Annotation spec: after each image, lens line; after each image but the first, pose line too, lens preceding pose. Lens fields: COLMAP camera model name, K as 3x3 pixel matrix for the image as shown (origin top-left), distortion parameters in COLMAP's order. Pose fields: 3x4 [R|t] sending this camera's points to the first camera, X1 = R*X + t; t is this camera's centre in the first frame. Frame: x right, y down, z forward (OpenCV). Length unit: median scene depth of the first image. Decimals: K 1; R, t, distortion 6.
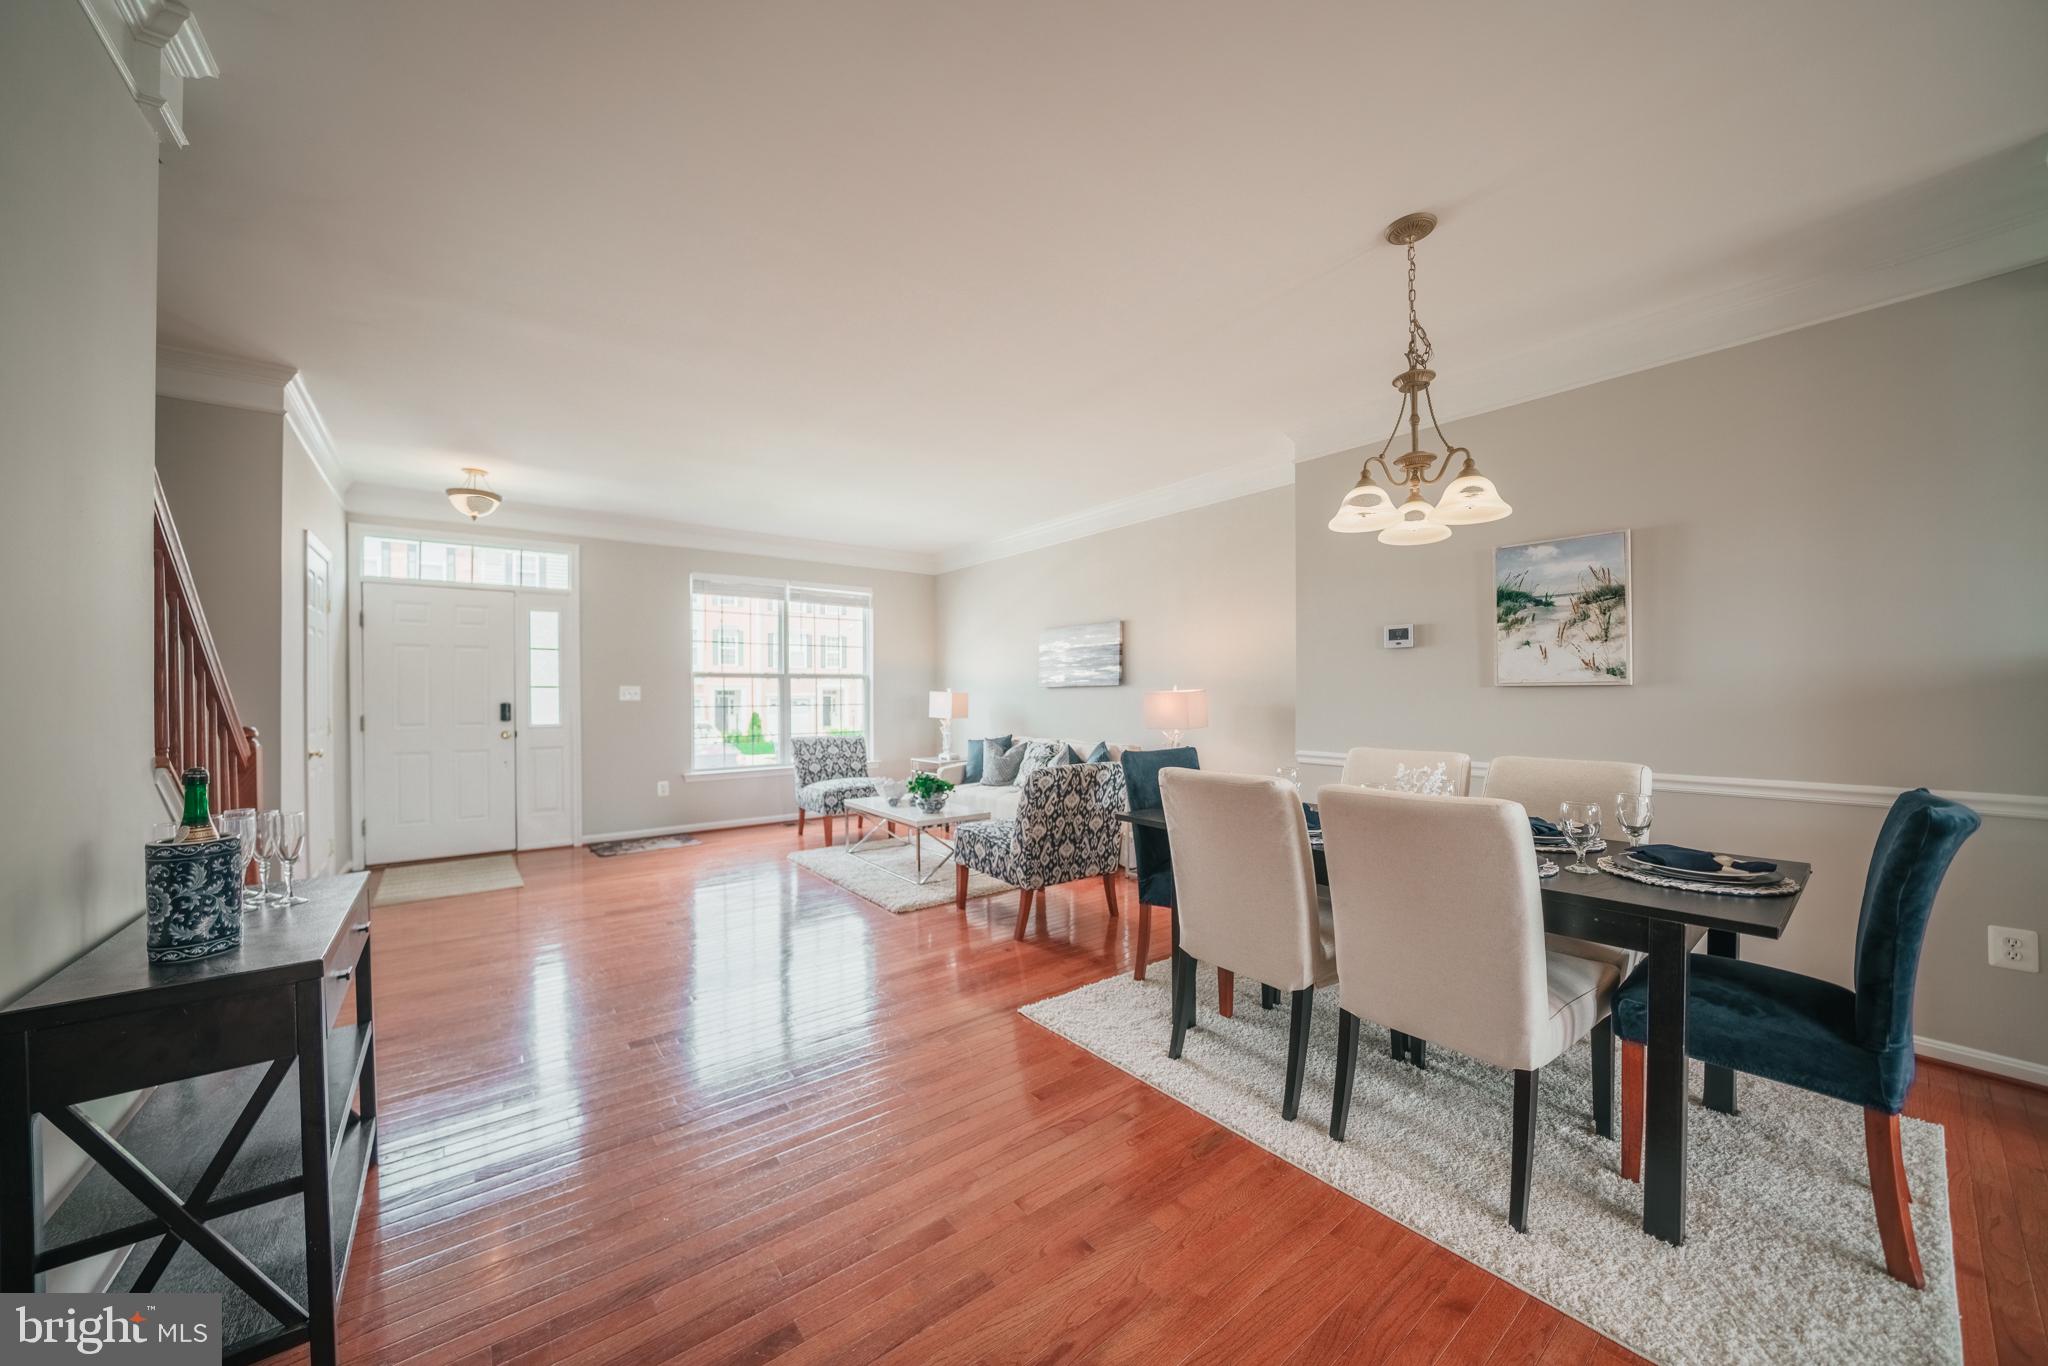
lens RADIAL K [[715.0, 0, 1011.5], [0, 715.0, 693.3], [0, 0, 1]] dist [-0.022551, 0.001623]
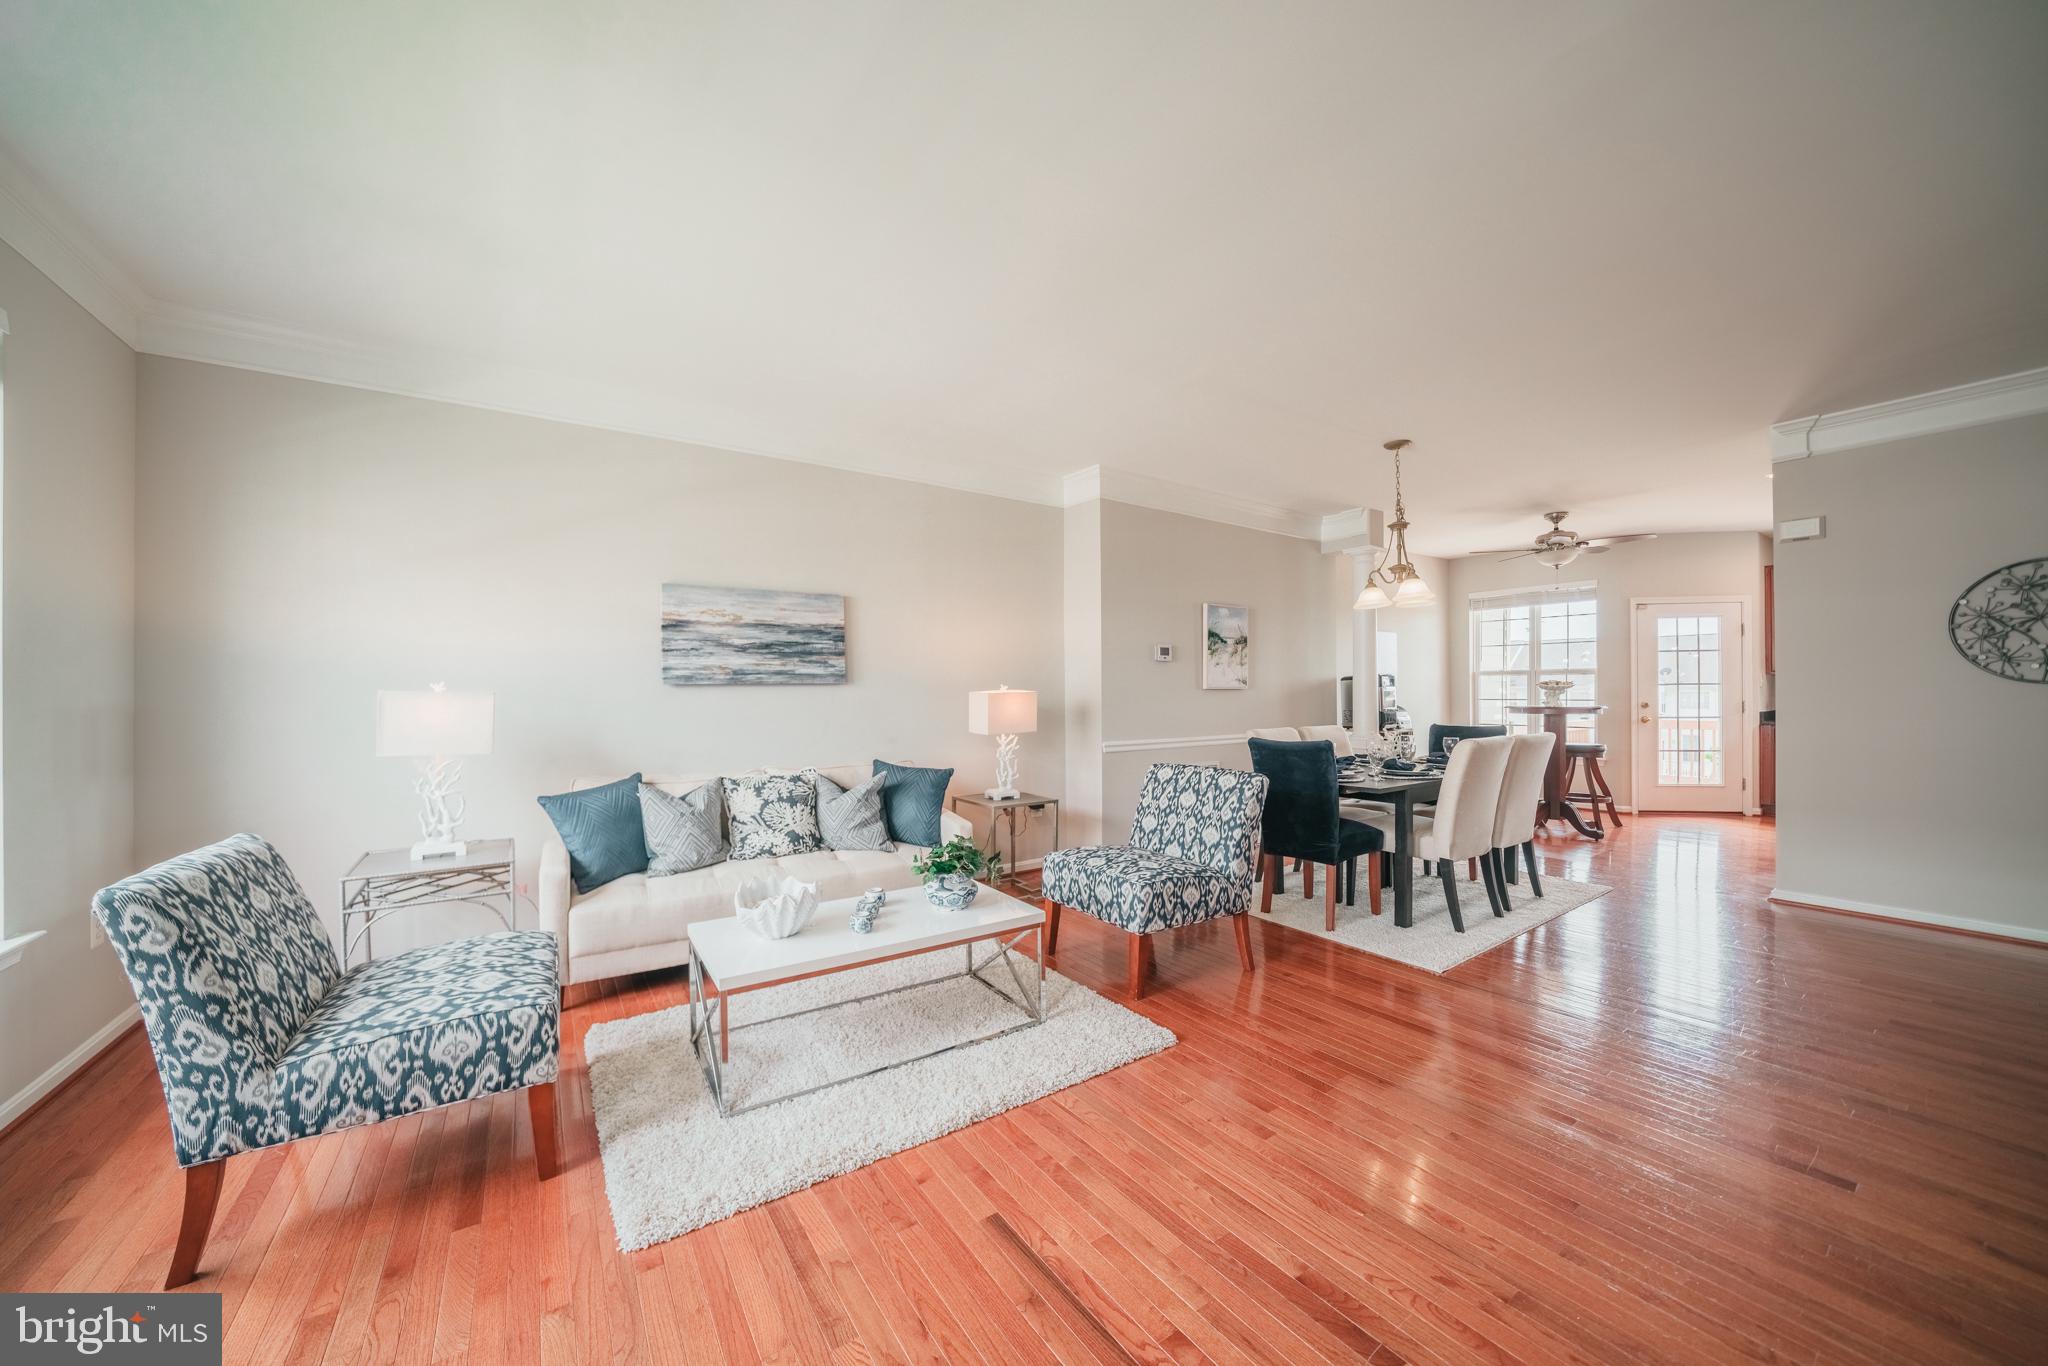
lens RADIAL K [[715.0, 0, 1001.3], [0, 715.0, 691.2], [0, 0, 1]] dist [-0.022551, 0.001623]
pose [[0.071160, 0.005729, 0.997448, -0.589811], [0.003101, 0.999977, -0.005965, 0.001820], [-0.997460, 0.003517, 0.071140, 0.817215]]
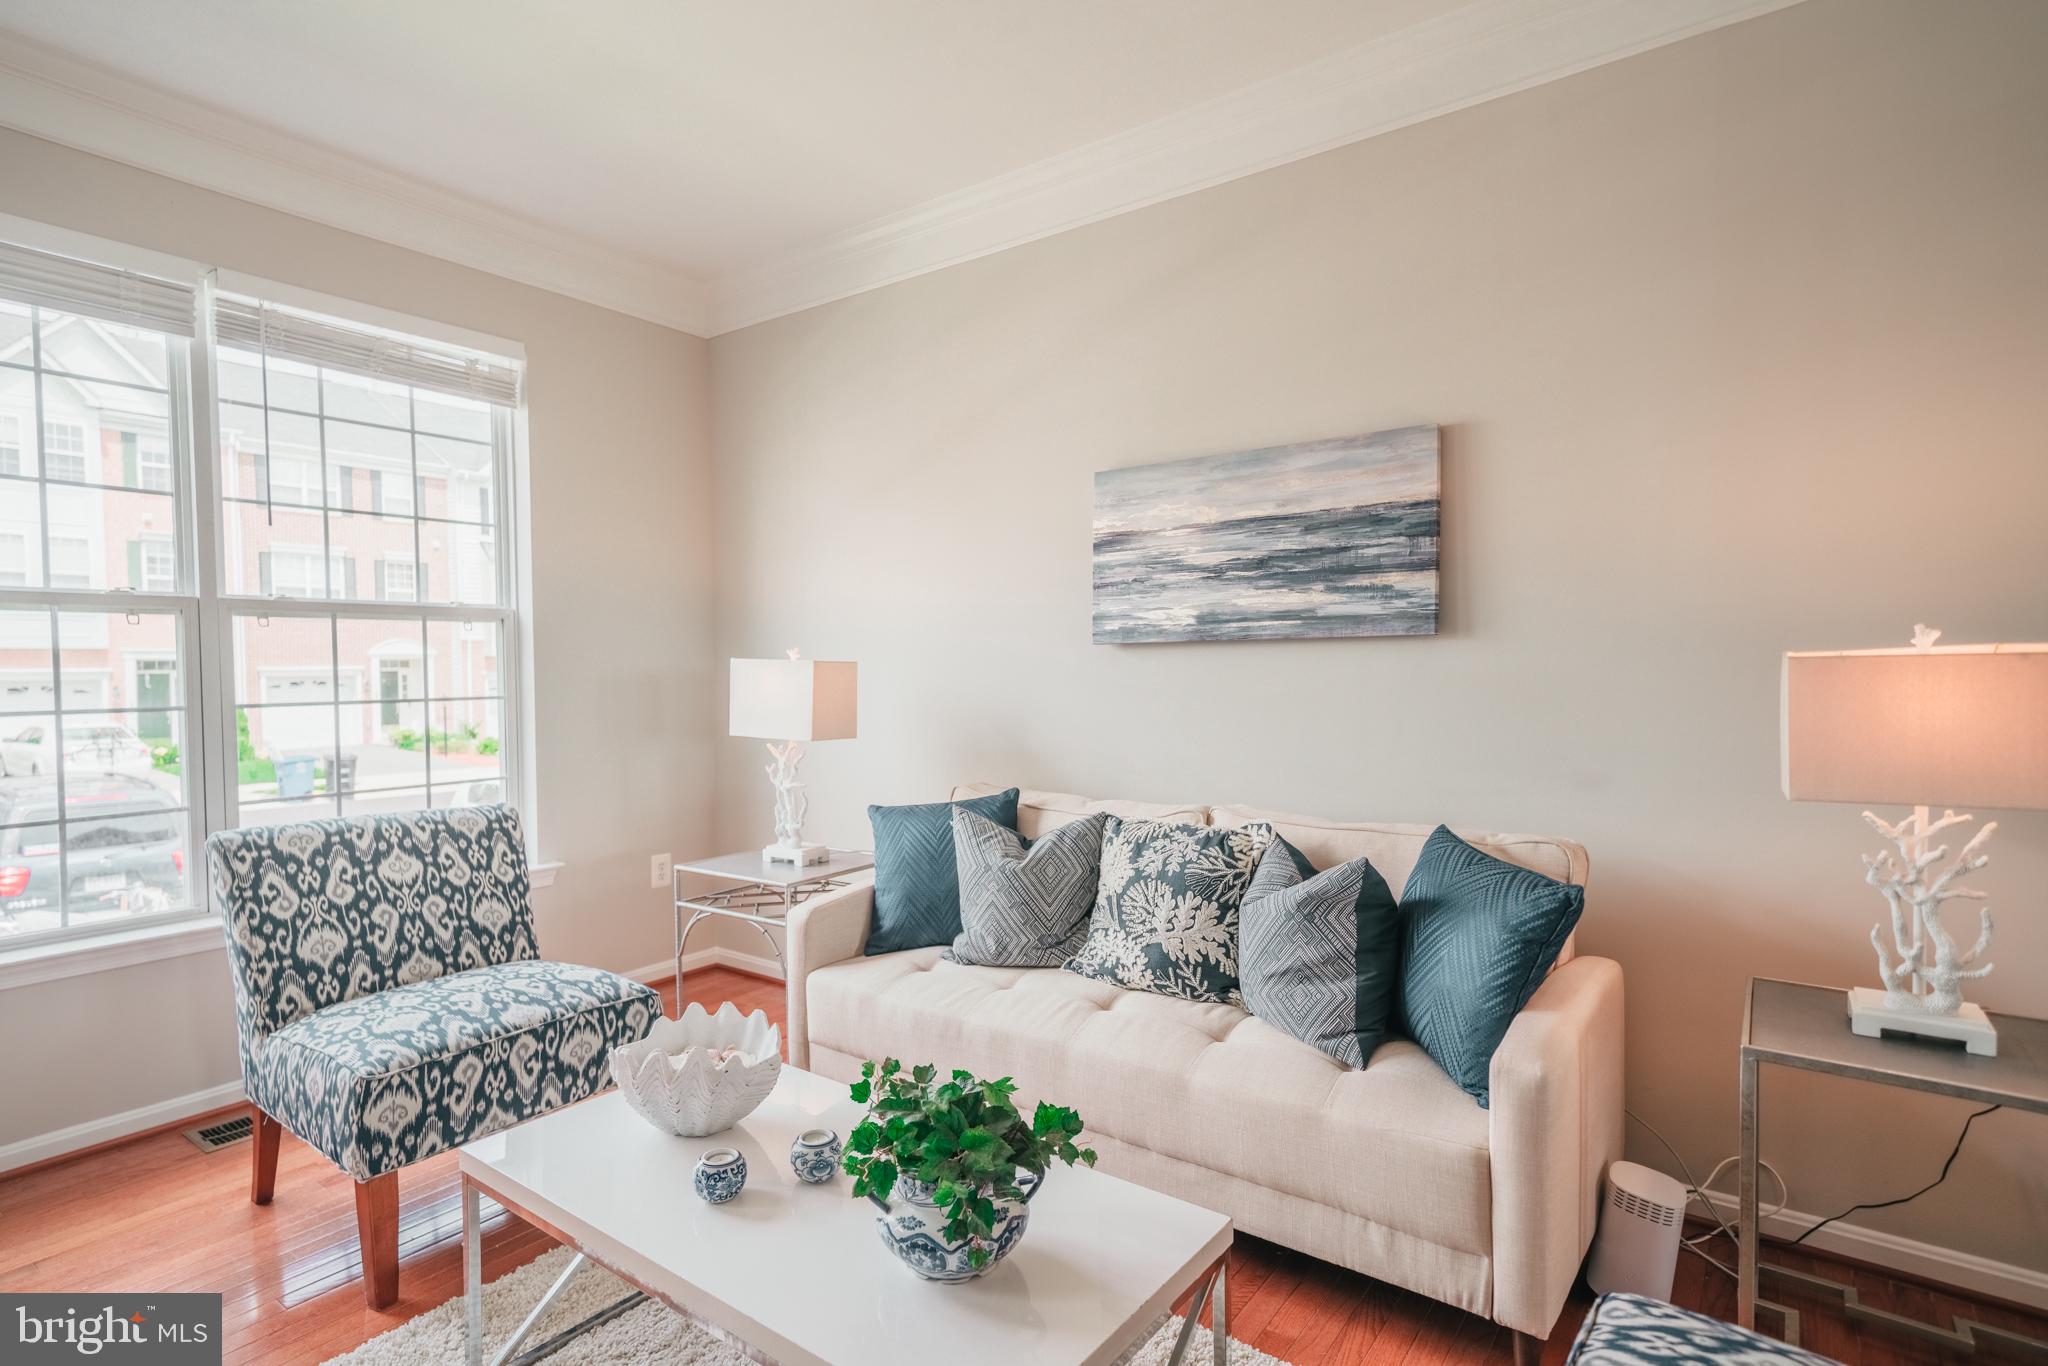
lens RADIAL K [[1050.8, 0, 1014.5], [0, 1050.8, 693.1], [0, 0, 1]] dist [0.012907, 0.000418]
pose [[0.961202, -0.011745, 0.275596, -0.155304], [0.003798, 0.999562, 0.029349, 0.000040], [-0.275820, -0.027164, 0.960825, 0.635236]]
